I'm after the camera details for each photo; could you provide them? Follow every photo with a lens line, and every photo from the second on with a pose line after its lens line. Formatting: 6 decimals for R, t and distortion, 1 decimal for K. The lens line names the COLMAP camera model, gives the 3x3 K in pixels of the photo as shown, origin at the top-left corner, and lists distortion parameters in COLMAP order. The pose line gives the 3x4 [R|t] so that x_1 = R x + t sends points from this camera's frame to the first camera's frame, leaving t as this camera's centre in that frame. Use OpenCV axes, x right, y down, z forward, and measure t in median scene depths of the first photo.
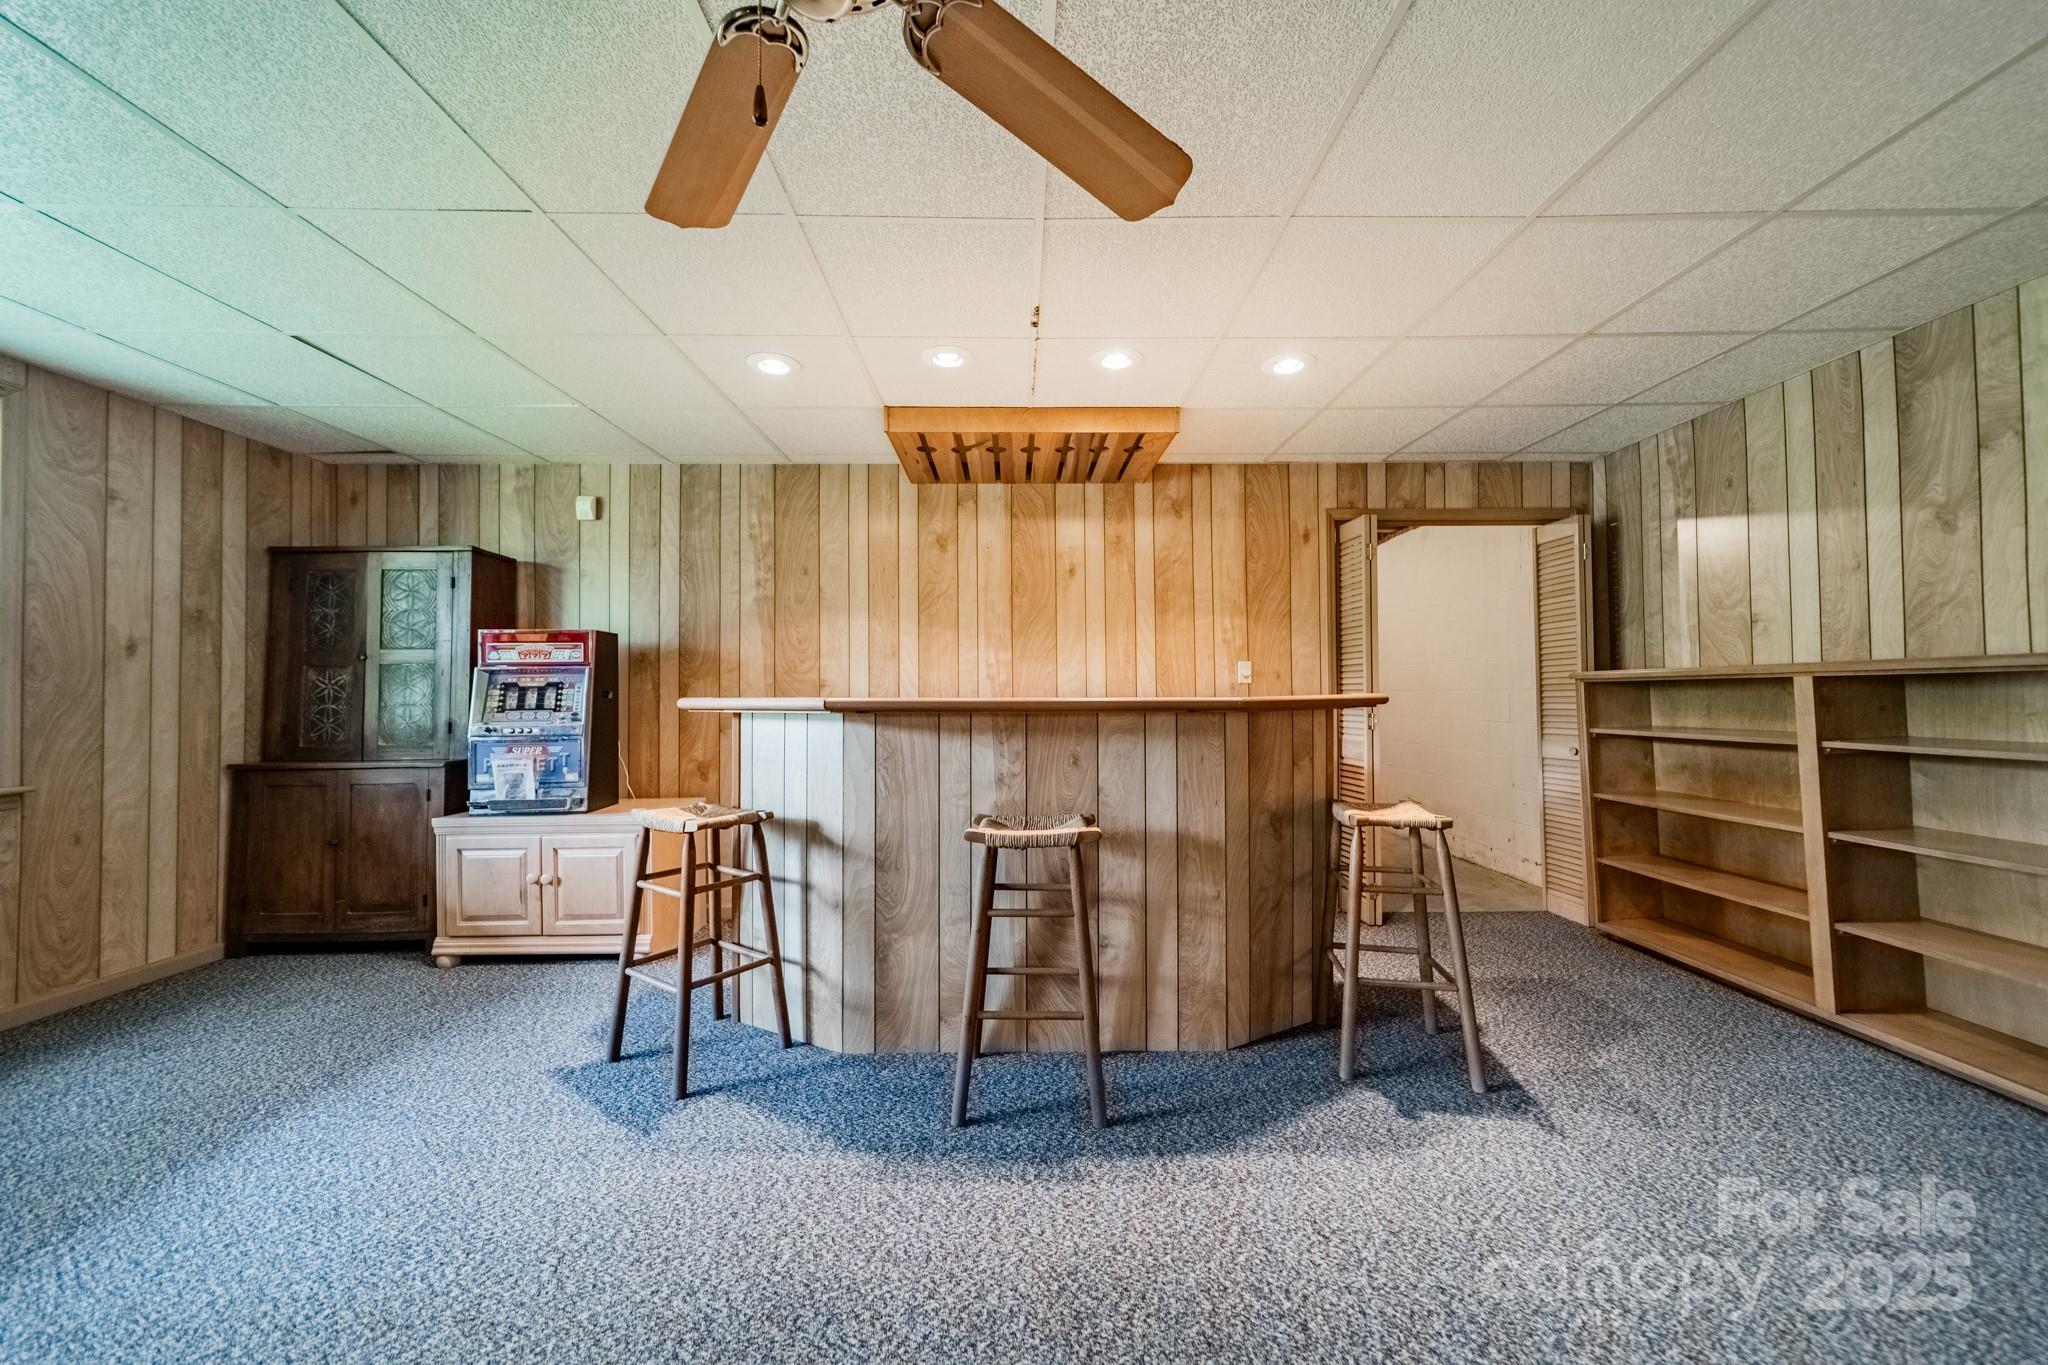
lens RADIAL K [[728.3, 0, 1019.5], [0, 728.3, 680.0], [0, 0, 1]] dist [0.002949, 0.000124]
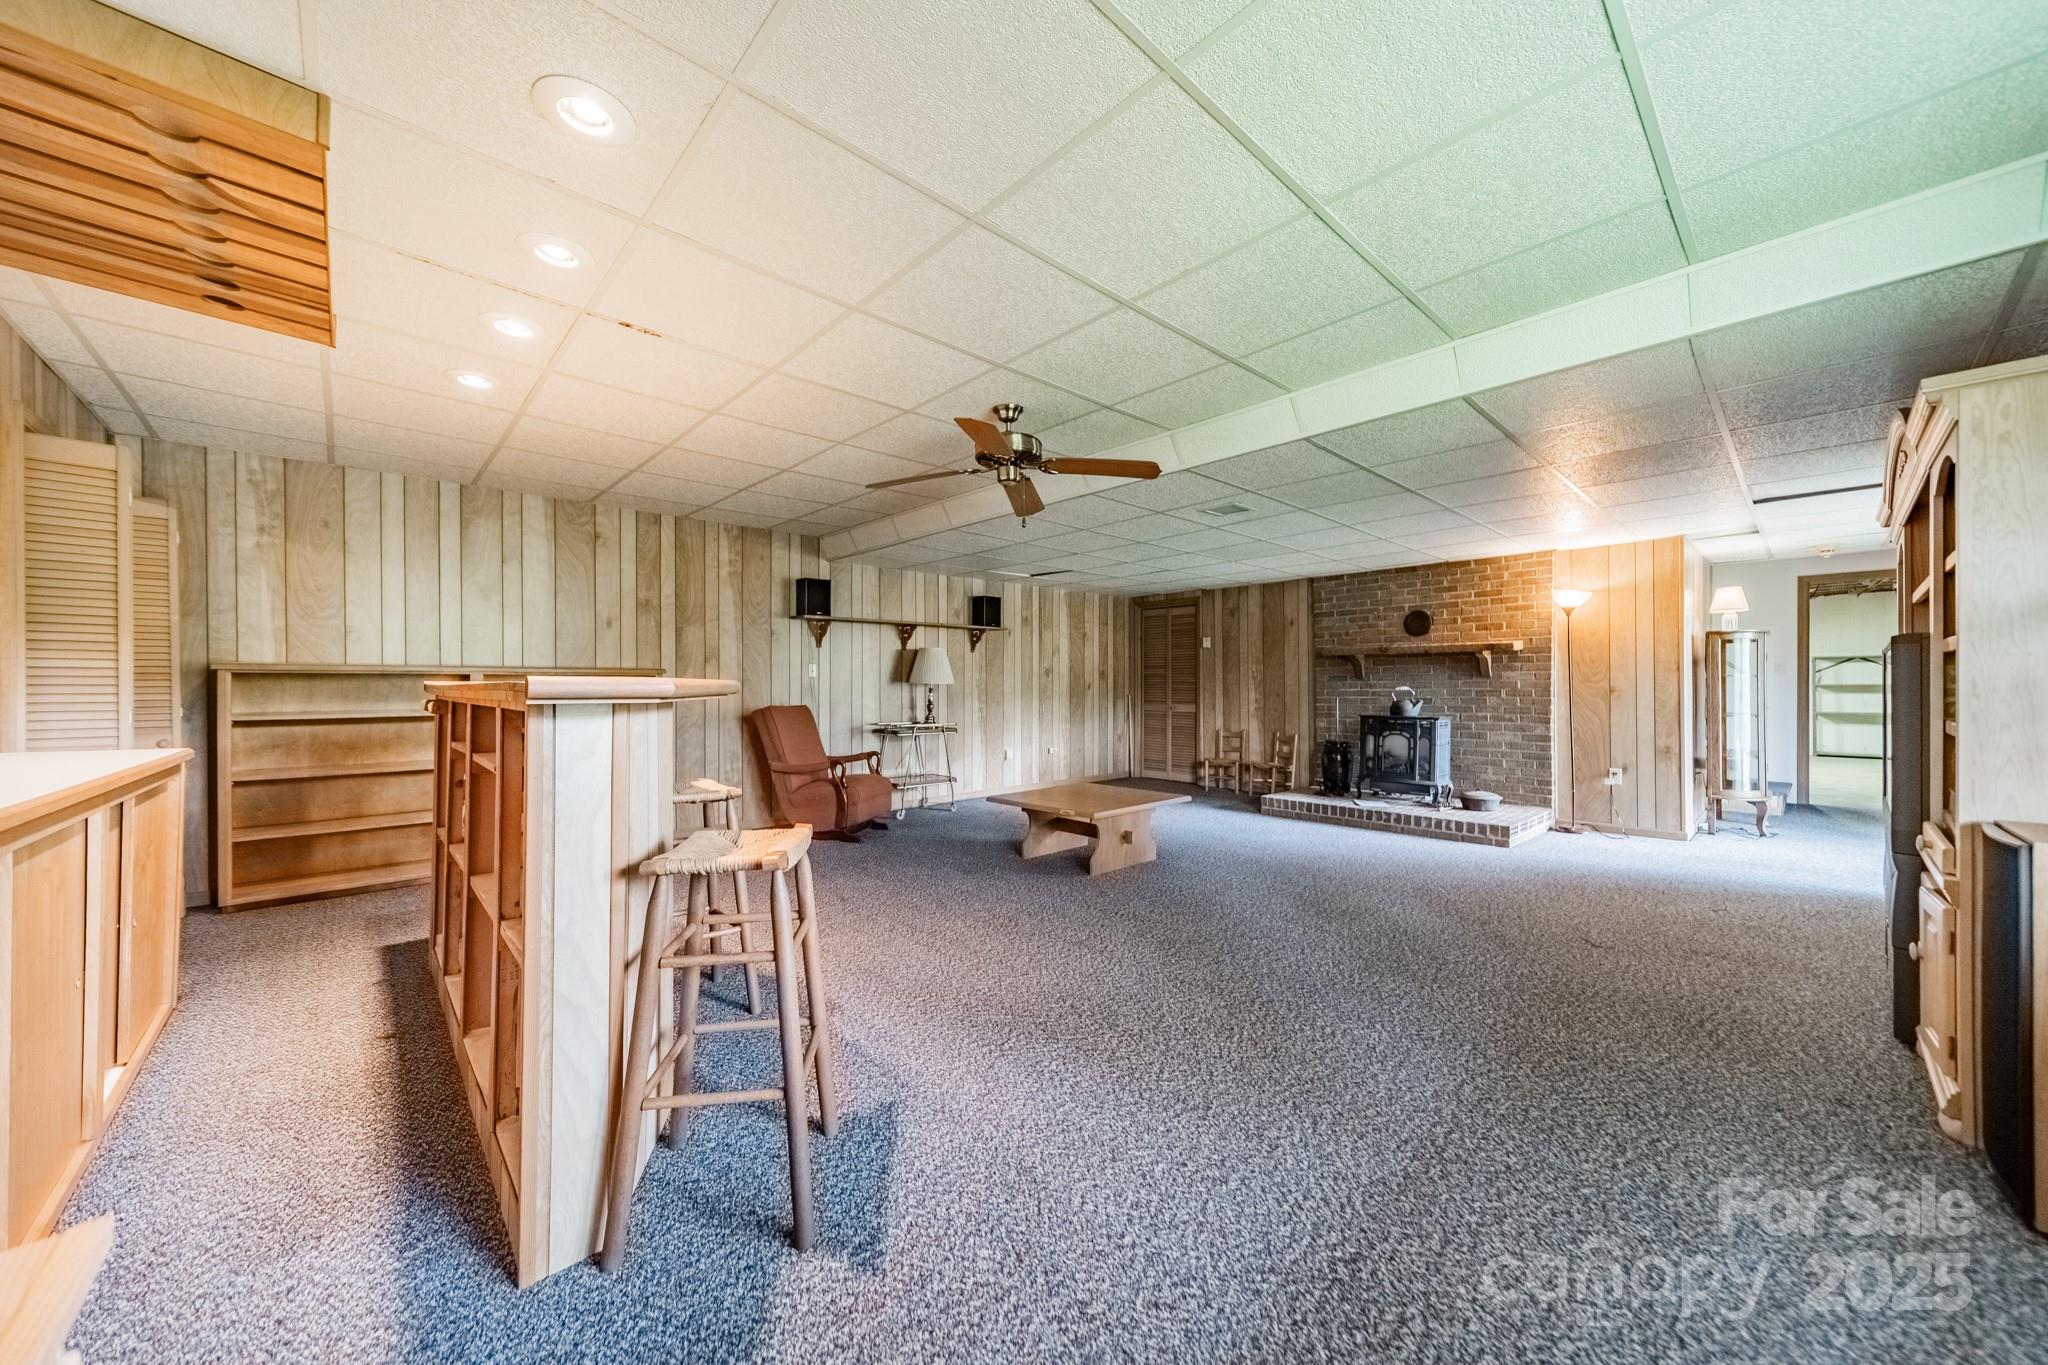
lens RADIAL K [[728.3, 0, 1026.1], [0, 728.3, 684.4], [0, 0, 1]] dist [0.002949, 0.000124]
pose [[-0.667964, 0.005309, 0.744174, -0.880471], [-0.011452, 0.999783, -0.017412, 0.028694], [-0.744105, -0.020153, -0.667759, 0.975465]]
